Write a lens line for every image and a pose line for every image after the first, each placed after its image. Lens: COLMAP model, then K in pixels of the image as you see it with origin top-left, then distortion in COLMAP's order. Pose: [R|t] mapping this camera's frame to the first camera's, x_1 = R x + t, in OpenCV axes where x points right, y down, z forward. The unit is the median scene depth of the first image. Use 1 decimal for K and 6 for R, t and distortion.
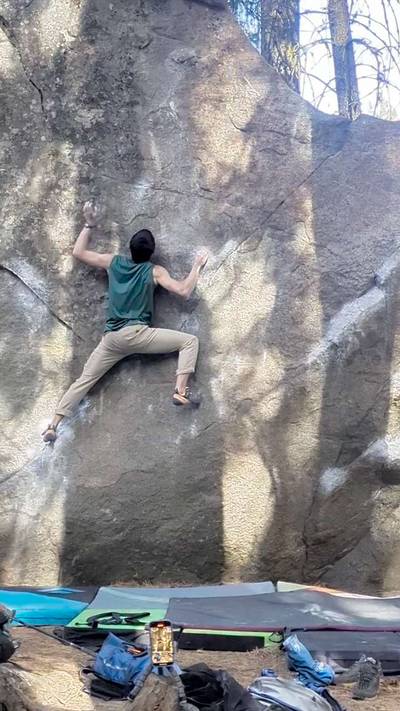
lens RADIAL K [[1305.4, 0, 183.2], [0, 1305.4, 362.8], [0, 0, 1]] dist [0.064628, 0.000000]
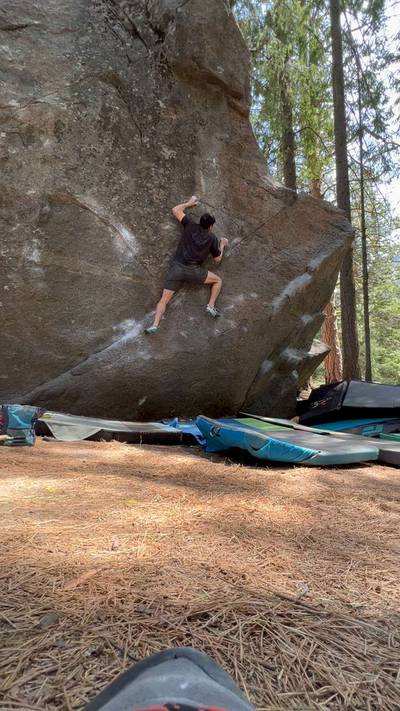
lens RADIAL K [[333.8, 0, 199.3], [0, 333.8, 356.5], [0, 0, 1]] dist [-0.014361, 0.006205]
pose [[0.884334, 0.090038, 0.458090, -0.219738], [-0.085578, 0.995864, -0.030532, 0.099327], [-0.458944, -0.012202, 0.888381, 0.581801]]
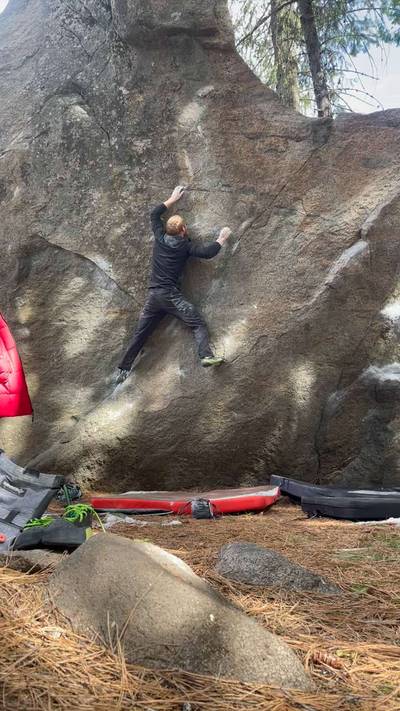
lens RADIAL K [[629.9, 0, 195.6], [0, 629.9, 361.0], [0, 0, 1]] dist [0.013054, 0.028745]
pose [[0.992020, -0.049122, -0.116120, 0.051811], [0.038393, 0.994936, -0.092885, 0.103899], [0.120095, 0.087686, 0.988882, 0.372382]]
